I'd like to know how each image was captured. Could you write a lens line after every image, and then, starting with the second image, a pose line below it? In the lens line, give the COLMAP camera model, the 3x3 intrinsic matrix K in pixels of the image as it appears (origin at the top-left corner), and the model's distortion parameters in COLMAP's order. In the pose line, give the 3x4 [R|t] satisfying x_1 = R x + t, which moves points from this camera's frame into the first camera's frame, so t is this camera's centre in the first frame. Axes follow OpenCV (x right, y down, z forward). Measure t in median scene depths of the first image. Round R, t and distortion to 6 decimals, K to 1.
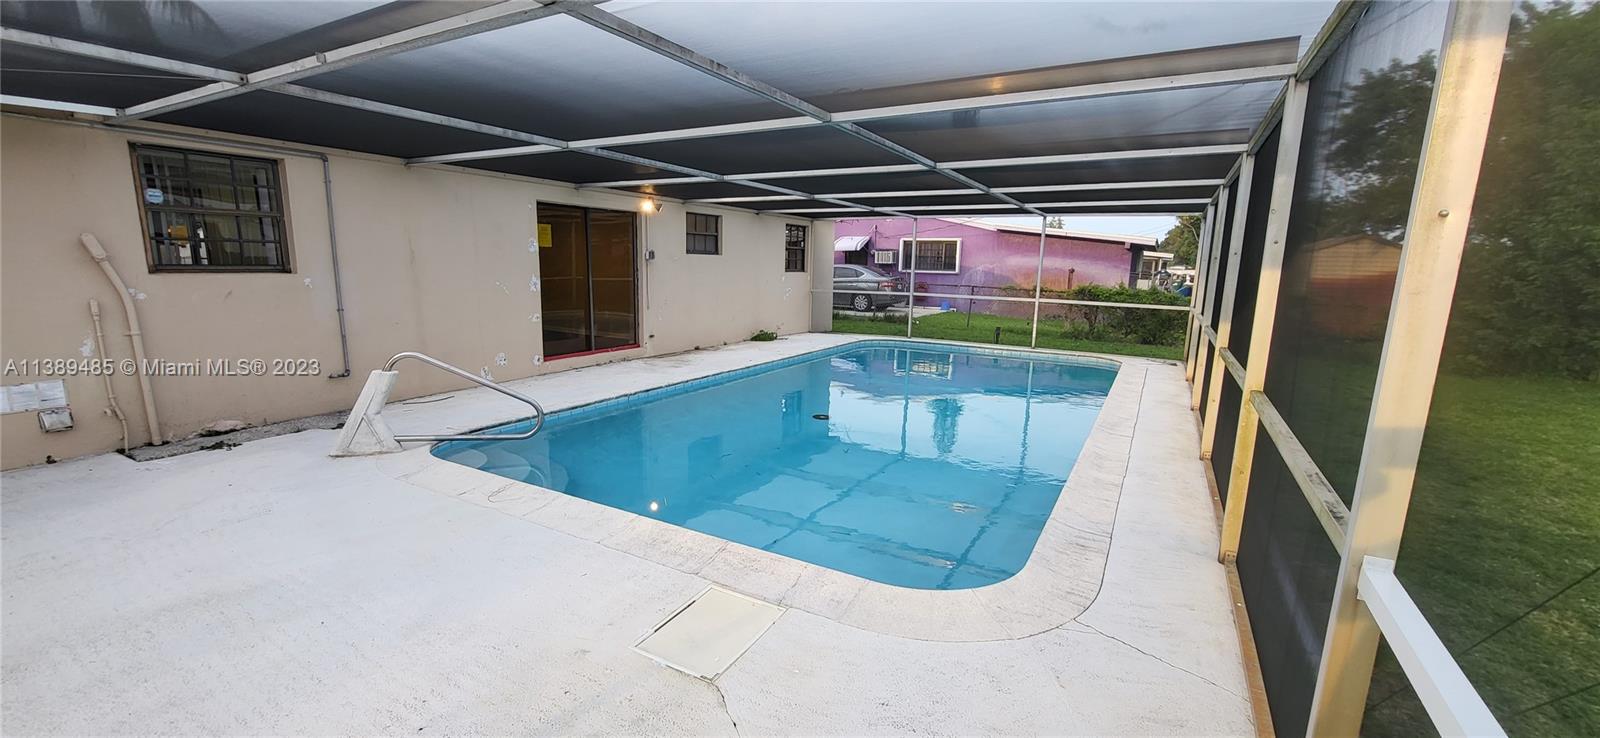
lens RADIAL K [[635.6, 0, 793.8], [0, 635.6, 371.4], [0, 0, 1]] dist [0.000653, -0.000140]
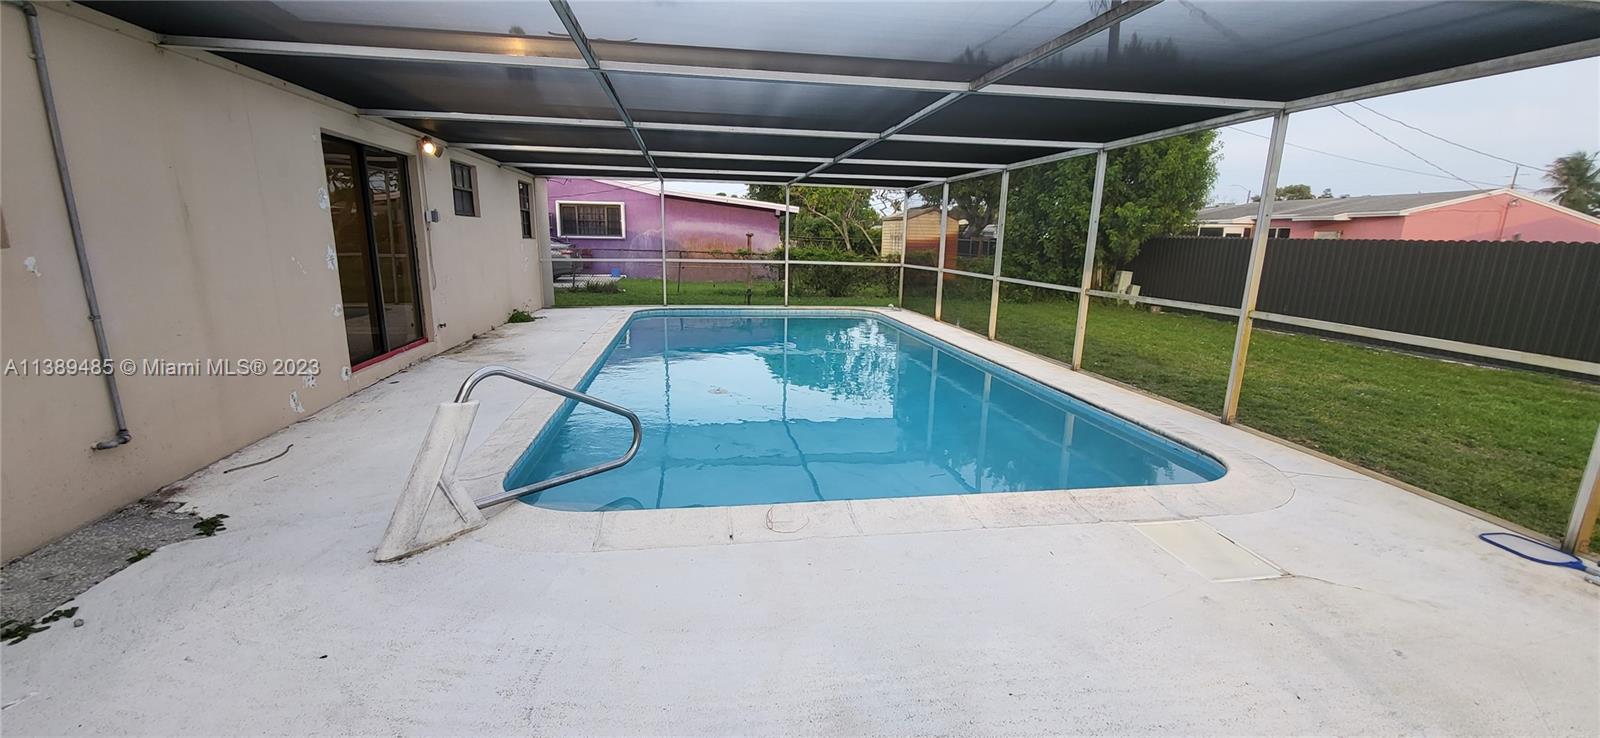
lens RADIAL K [[635.6, 0, 791.2], [0, 635.6, 372.3], [0, 0, 1]] dist [0.000653, -0.000140]
pose [[0.780618, -0.138366, 0.609500, -0.271501], [0.105191, 0.990362, 0.090104, -0.018118], [-0.616093, -0.006222, 0.787649, 0.111498]]
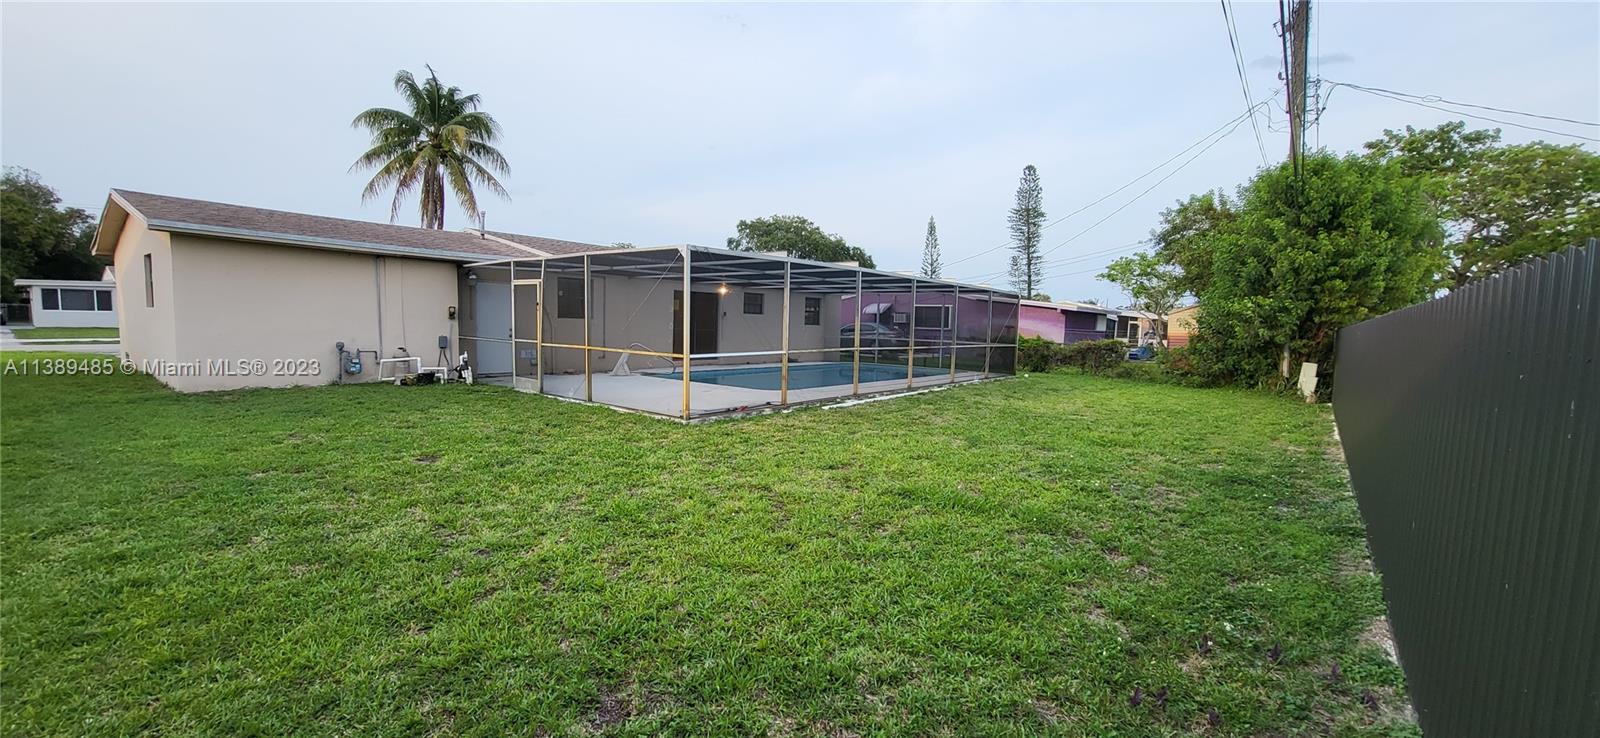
lens RADIAL K [[635.6, 0, 797.6], [0, 635.6, 370.7], [0, 0, 1]] dist [0.000653, -0.000140]
pose [[0.989868, 0.016583, -0.141016, 0.203543], [-0.030557, 0.994765, -0.097516, 0.129006], [0.138661, 0.100837, 0.985193, -0.652754]]
